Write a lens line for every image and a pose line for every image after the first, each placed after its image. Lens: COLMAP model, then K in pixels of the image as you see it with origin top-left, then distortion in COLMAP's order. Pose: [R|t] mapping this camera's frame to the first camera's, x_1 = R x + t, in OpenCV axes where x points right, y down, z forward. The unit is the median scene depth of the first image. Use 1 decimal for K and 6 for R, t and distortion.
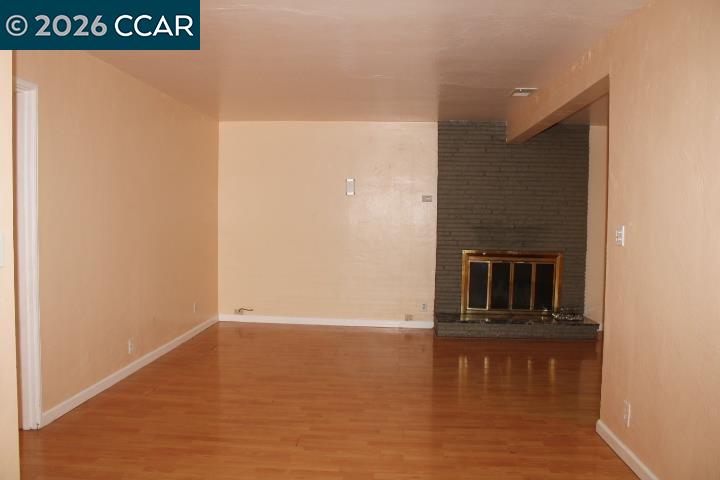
lens RADIAL K [[595.6, 0, 360.0], [0, 595.6, 240.0], [0, 0, 1]] dist [-0.144084, 0.117325]
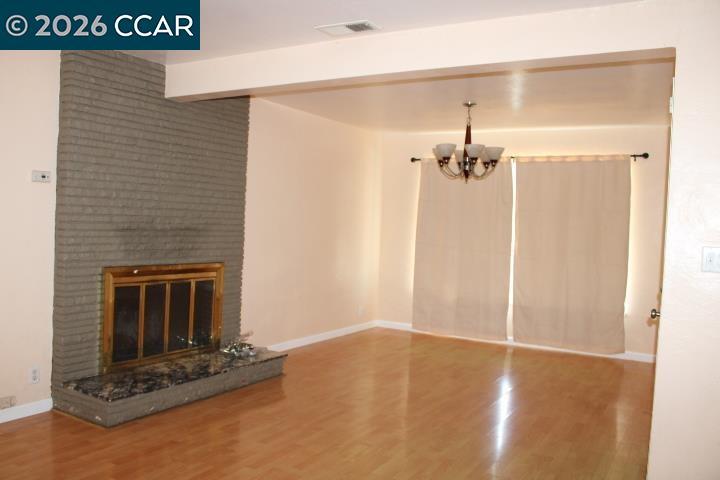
lens RADIAL K [[595.6, 0, 360.0], [0, 595.6, 240.0], [0, 0, 1]] dist [-0.144084, 0.117325]
pose [[0.489591, -0.022860, 0.871653, -0.205405], [0.007618, 0.999730, 0.021940, -0.021354], [-0.871919, -0.004101, 0.489633, 0.495325]]
